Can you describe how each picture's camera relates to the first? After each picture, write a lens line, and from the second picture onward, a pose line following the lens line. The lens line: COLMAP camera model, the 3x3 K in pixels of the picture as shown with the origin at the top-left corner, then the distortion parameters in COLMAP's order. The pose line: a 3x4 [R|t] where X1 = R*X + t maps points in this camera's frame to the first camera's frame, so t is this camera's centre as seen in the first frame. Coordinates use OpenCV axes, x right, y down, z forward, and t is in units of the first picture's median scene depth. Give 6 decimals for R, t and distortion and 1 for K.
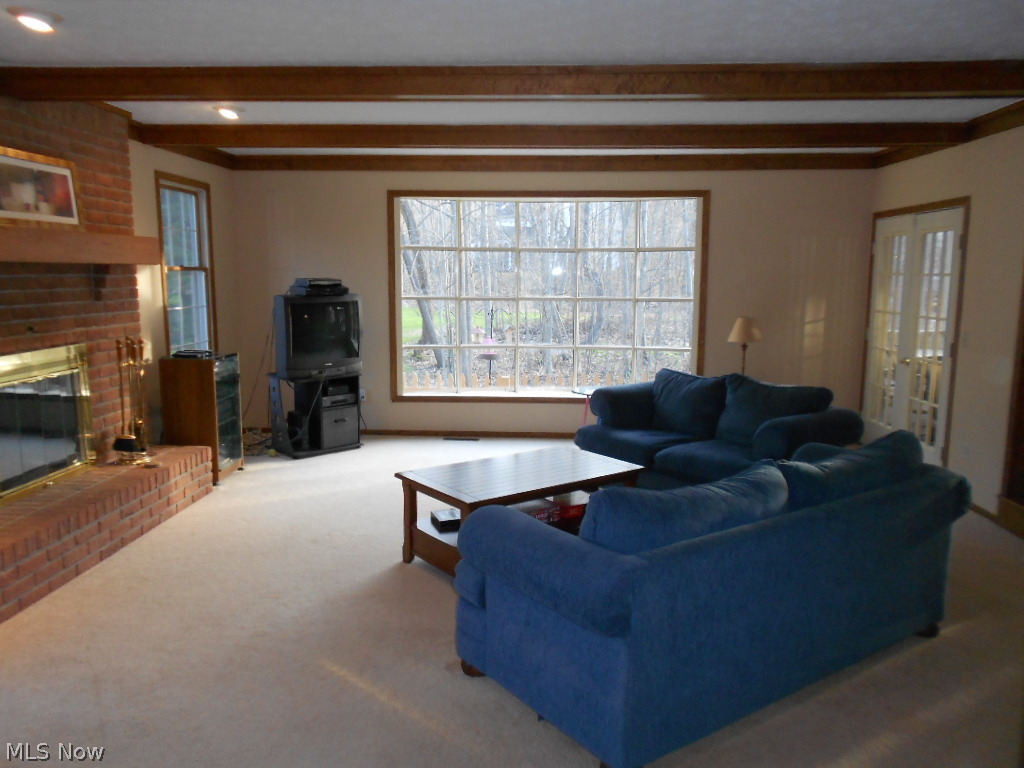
lens RADIAL K [[805.7, 0, 512.0], [0, 805.7, 384.0], [0, 0, 1]] dist [0.003771, -0.002306]
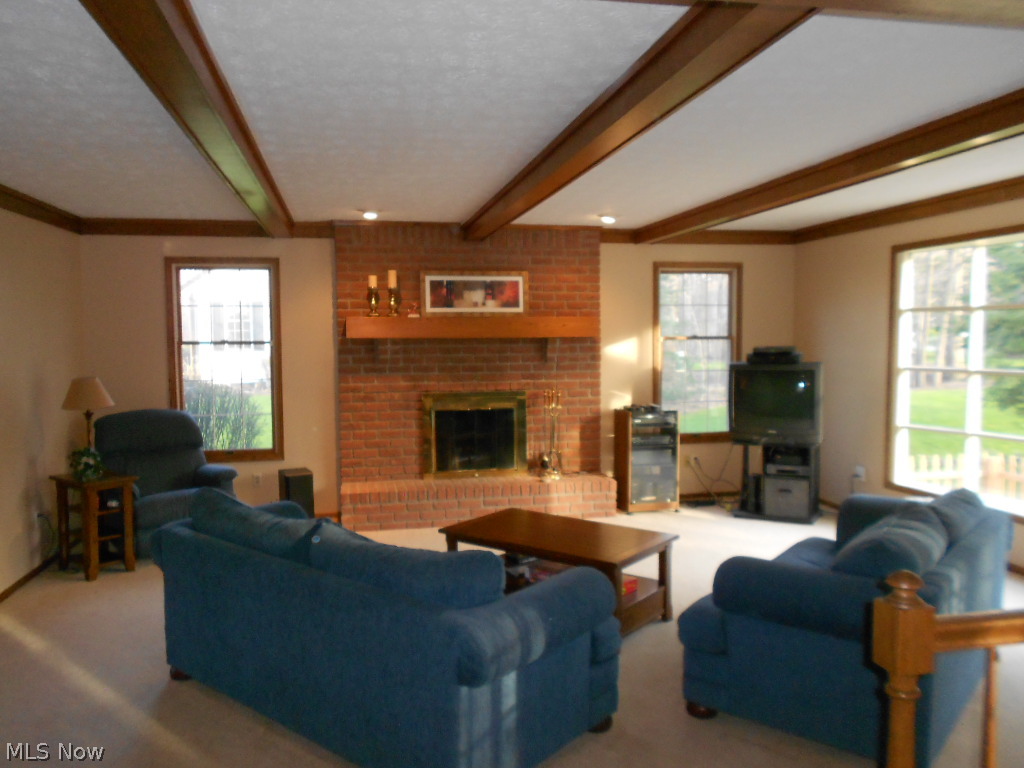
lens RADIAL K [[805.7, 0, 512.0], [0, 805.7, 384.0], [0, 0, 1]] dist [0.003771, -0.002306]
pose [[0.245823, 0.047110, -0.968169, 0.935067], [-0.120963, 0.992501, 0.017581, -0.087461], [0.961737, 0.112791, 0.249678, 0.620054]]
